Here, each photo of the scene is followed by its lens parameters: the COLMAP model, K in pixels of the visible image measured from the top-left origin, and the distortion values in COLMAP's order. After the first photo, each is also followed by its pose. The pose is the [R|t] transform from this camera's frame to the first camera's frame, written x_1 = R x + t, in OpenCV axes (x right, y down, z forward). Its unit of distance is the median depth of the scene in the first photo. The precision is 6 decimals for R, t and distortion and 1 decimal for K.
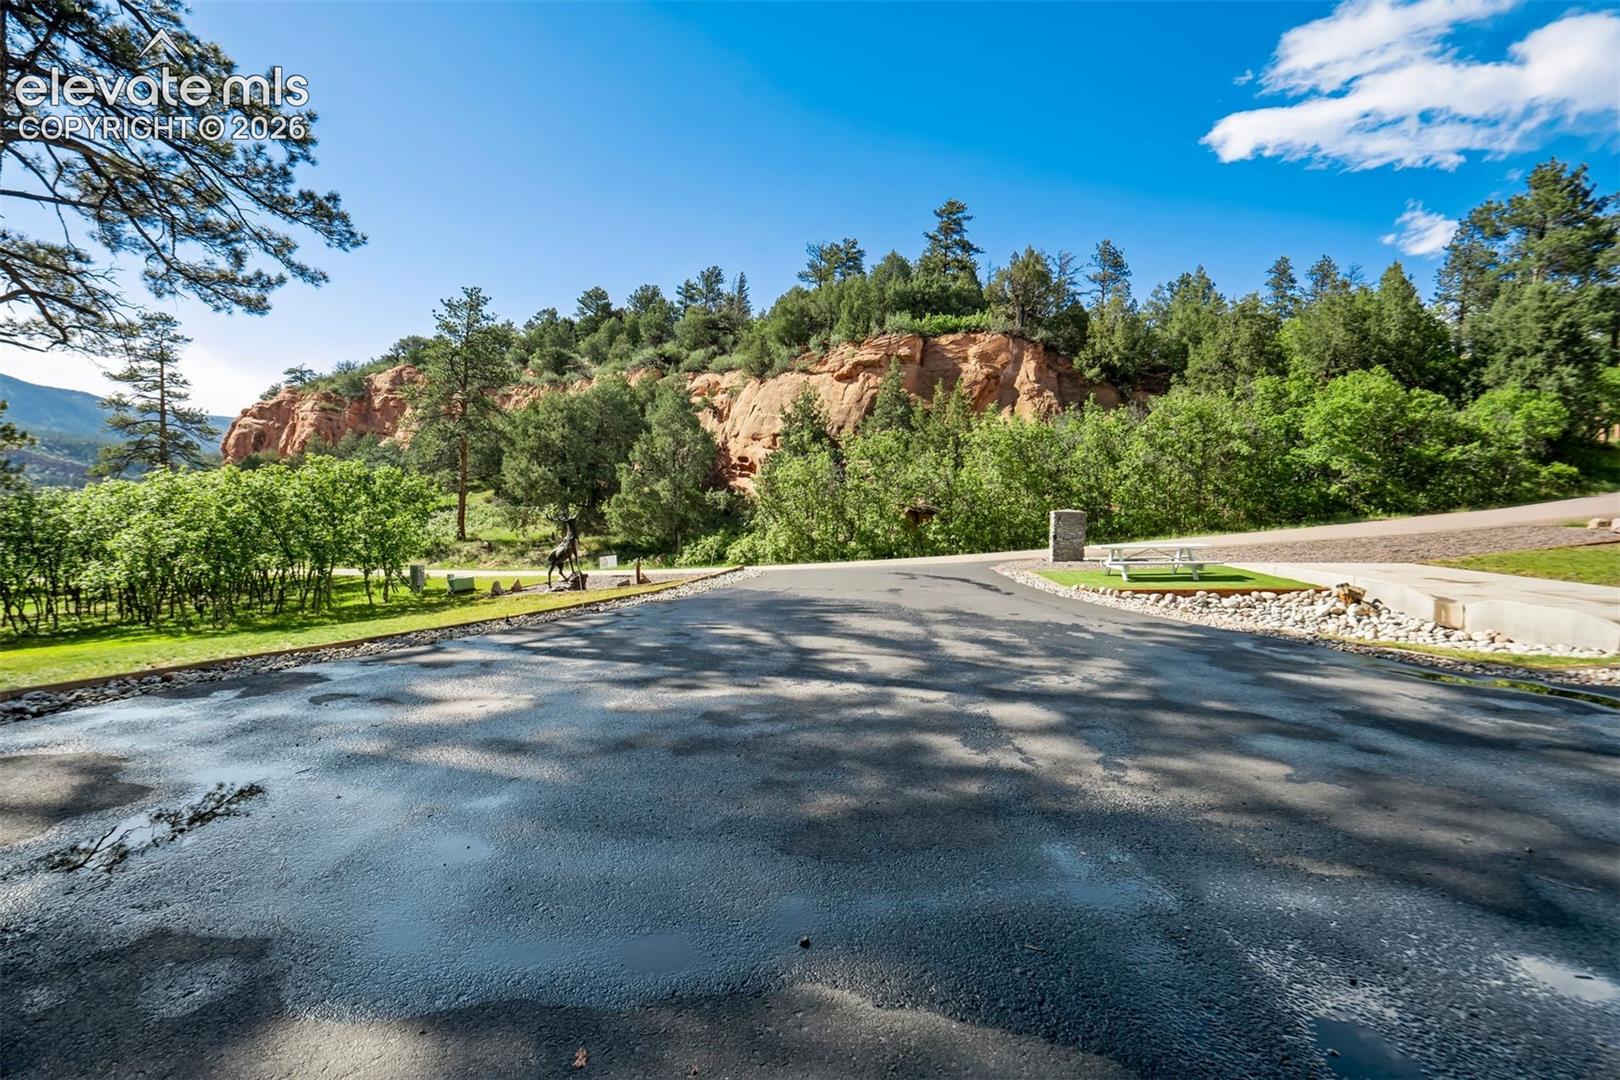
lens RADIAL K [[747.6, 0, 805.6], [0, 747.6, 531.9], [0, 0, 1]] dist [-0.048375, 0.017195]
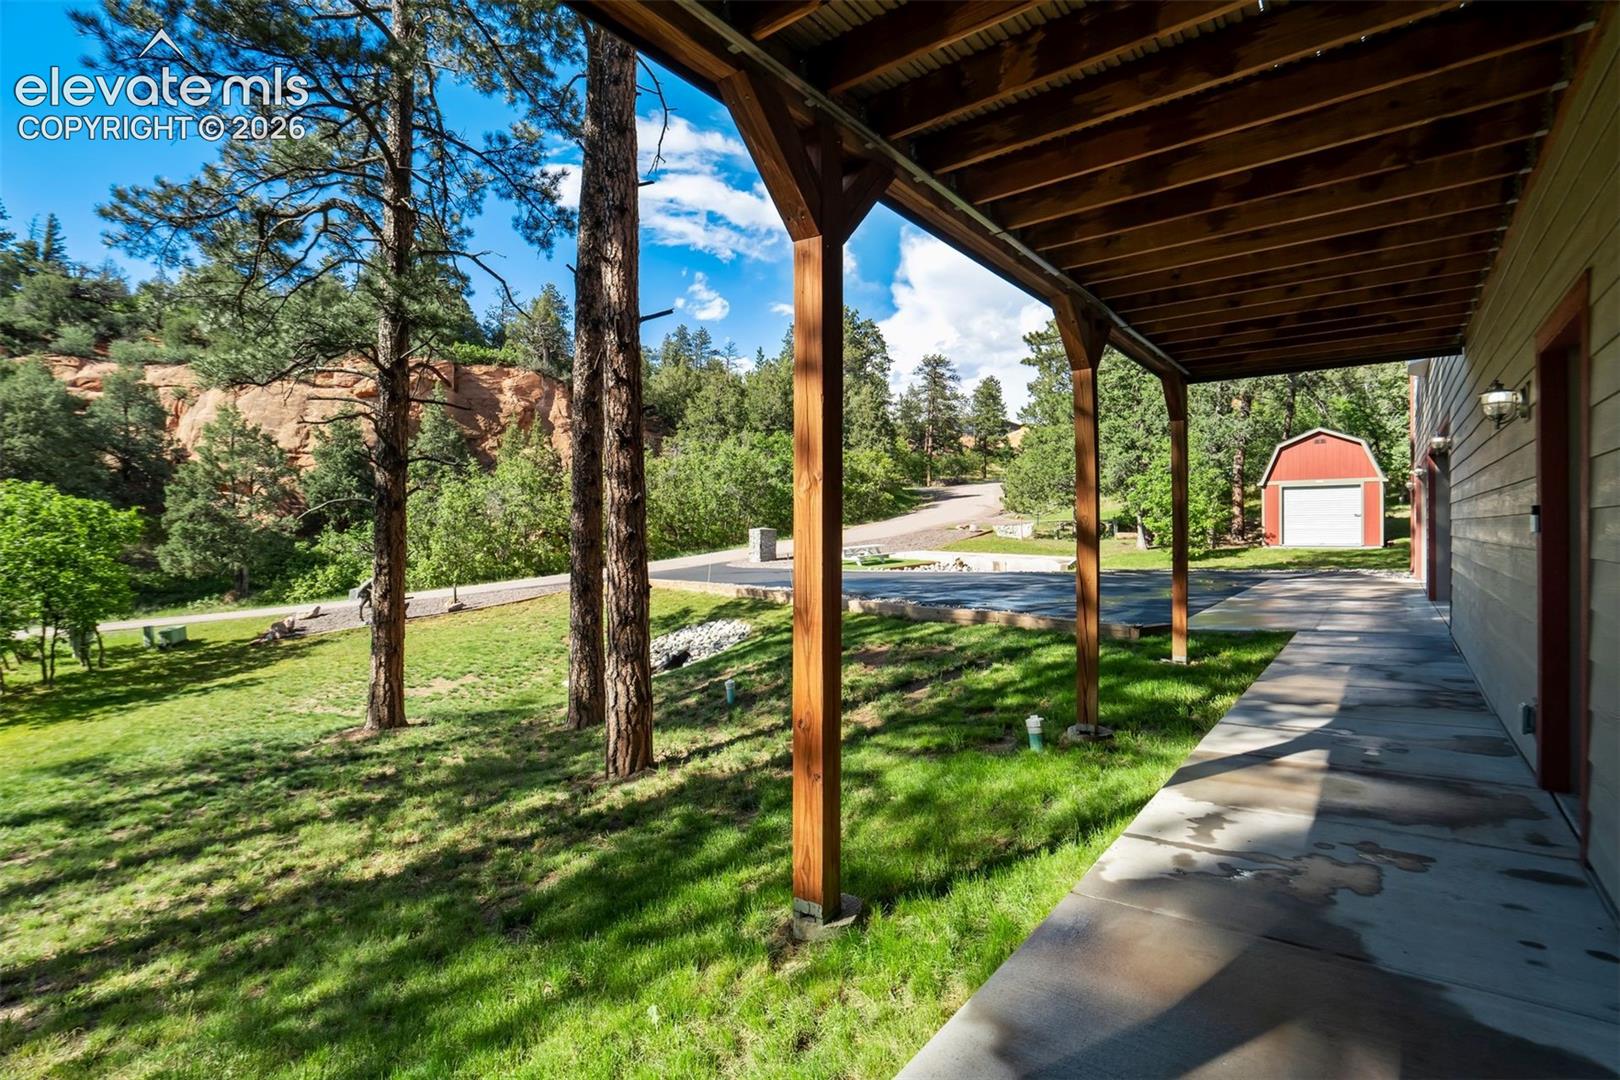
lens RADIAL K [[747.6, 0, 805.6], [0, 747.6, 531.9], [0, 0, 1]] dist [-0.048375, 0.017195]
pose [[0.671033, -0.032967, 0.740694, -0.285236], [0.045848, 0.998944, 0.002924, -0.009062], [-0.740009, 0.031997, 0.671836, -0.045256]]
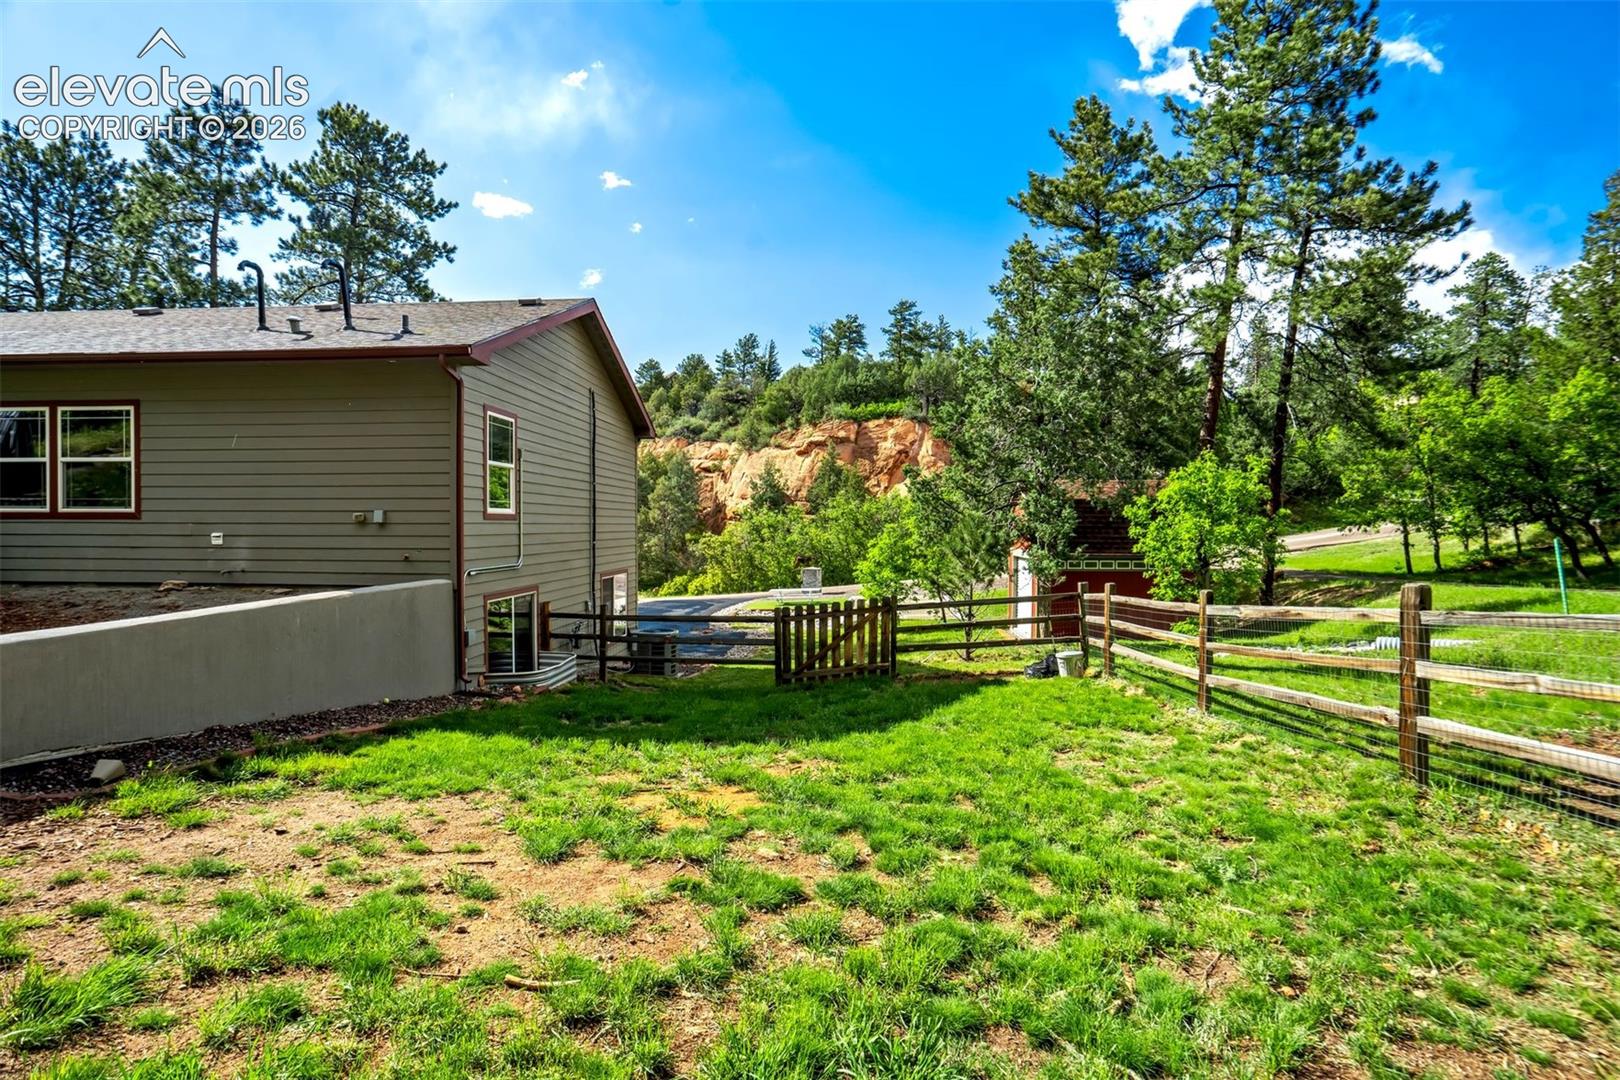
lens RADIAL K [[747.6, 0, 805.6], [0, 747.6, 531.9], [0, 0, 1]] dist [-0.048375, 0.017195]
pose [[0.993259, -0.022638, -0.113687, 0.215374], [0.019440, 0.999386, -0.029164, -0.025156], [0.114277, 0.026757, 0.993088, -0.350721]]
